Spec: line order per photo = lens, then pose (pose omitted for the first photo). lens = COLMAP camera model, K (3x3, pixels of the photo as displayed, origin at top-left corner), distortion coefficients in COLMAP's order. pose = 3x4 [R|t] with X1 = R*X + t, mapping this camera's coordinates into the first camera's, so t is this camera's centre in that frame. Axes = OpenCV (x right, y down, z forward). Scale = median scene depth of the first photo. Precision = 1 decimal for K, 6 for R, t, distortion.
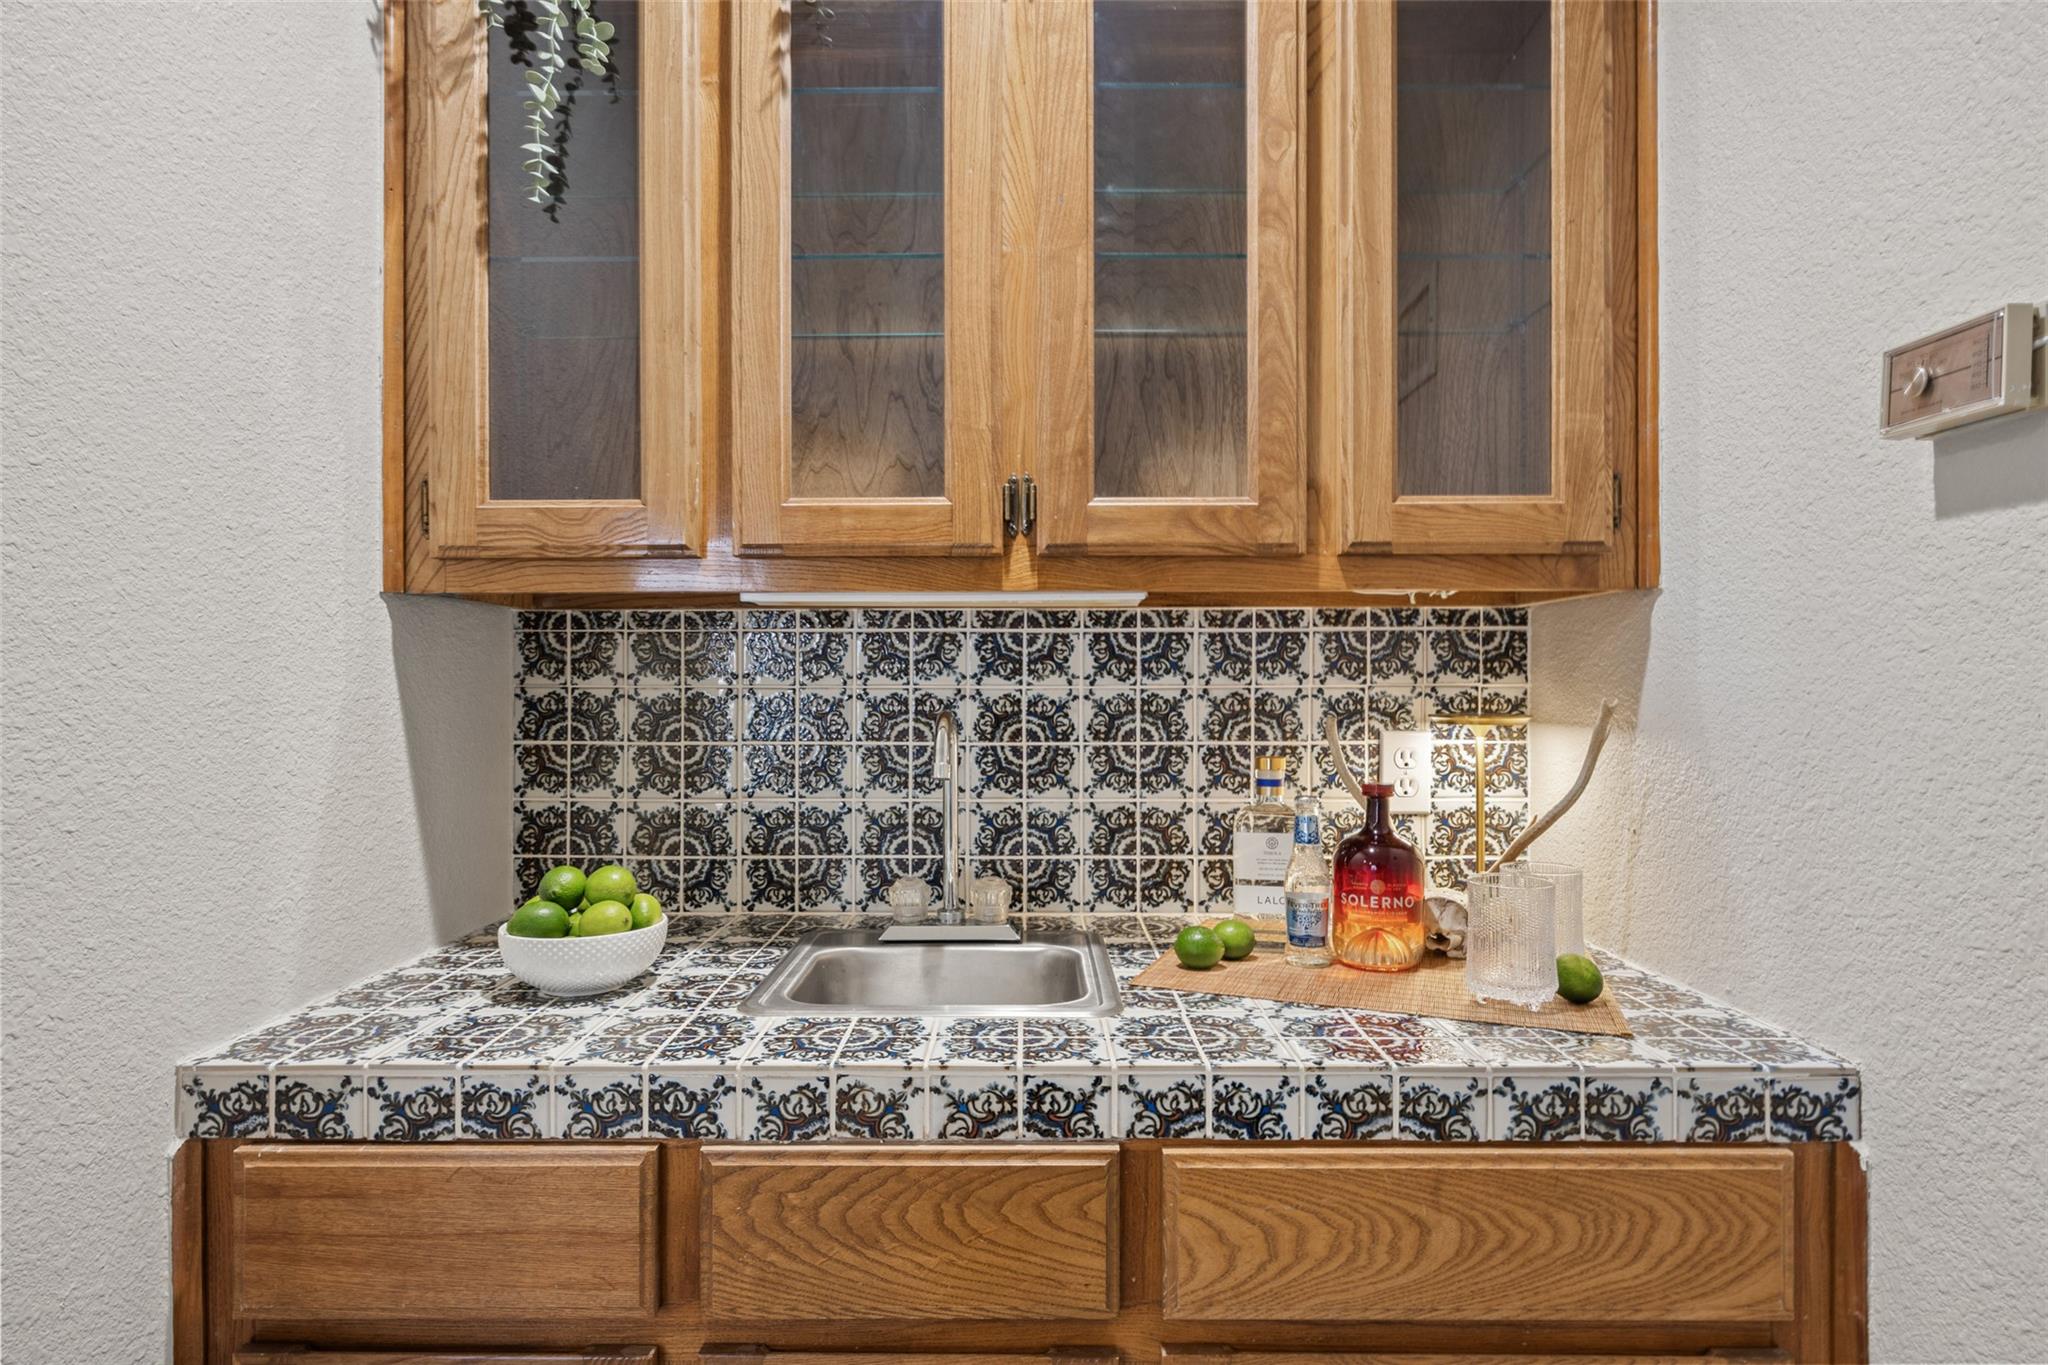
lens RADIAL K [[1174.3, 0, 1027.4], [0, 1174.3, 681.2], [0, 0, 1]] dist [-0.000645, -0.000048]
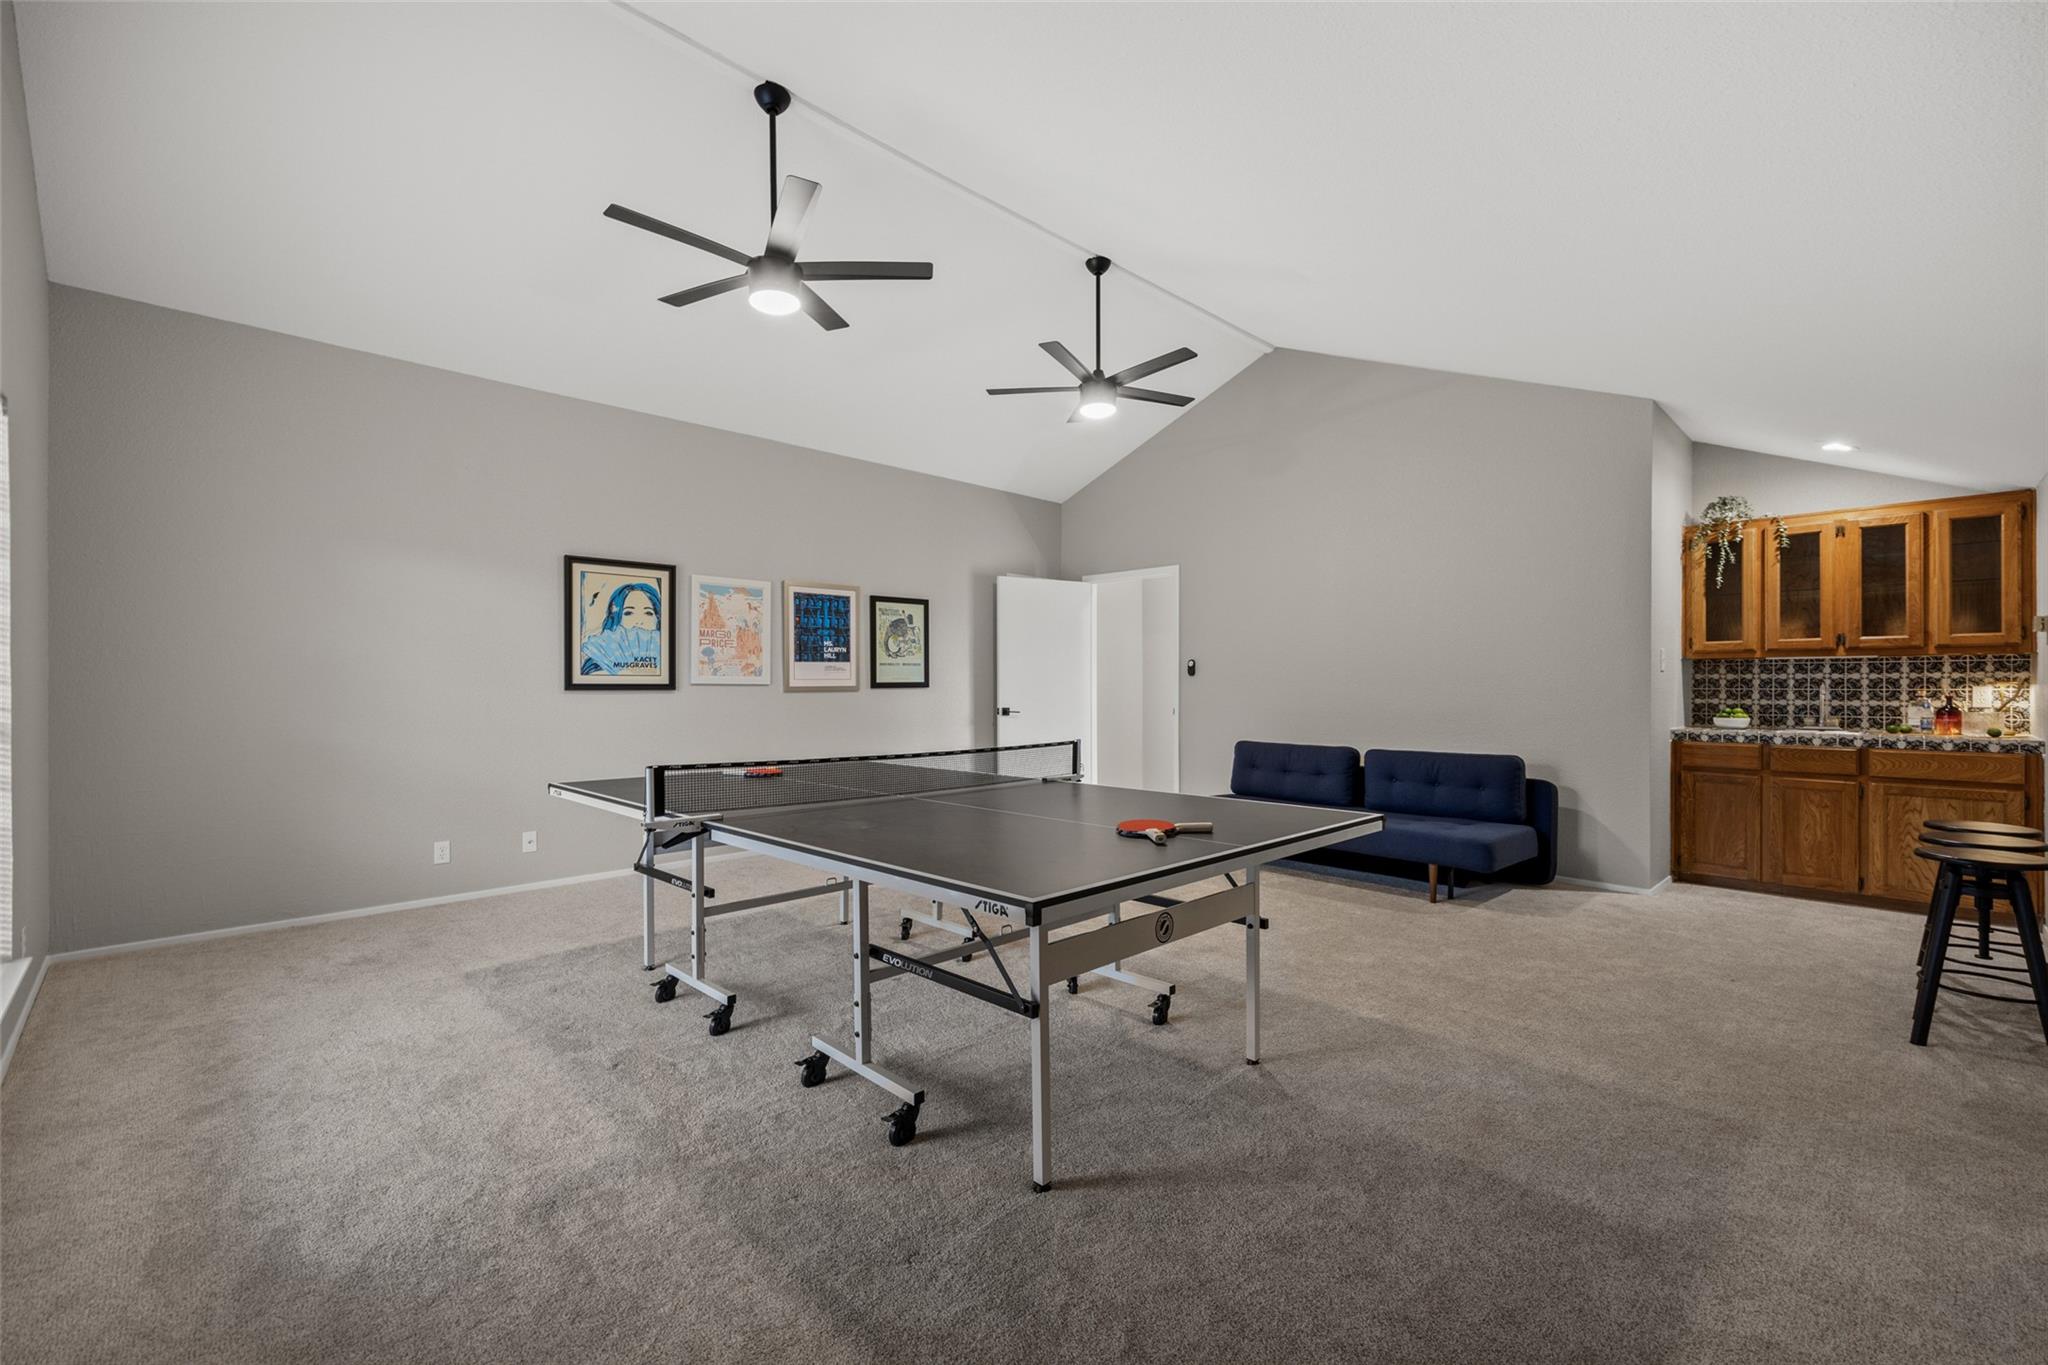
lens RADIAL K [[831.7, 0, 1028.1], [0, 831.7, 685.6], [0, 0, 1]] dist [-0.002714, -0.000309]
pose [[0.679313, 0.001332, -0.733847, 0.196519], [0.000322, 0.999998, 0.002114, 0.034068], [0.733849, -0.001672, 0.679311, -3.310173]]
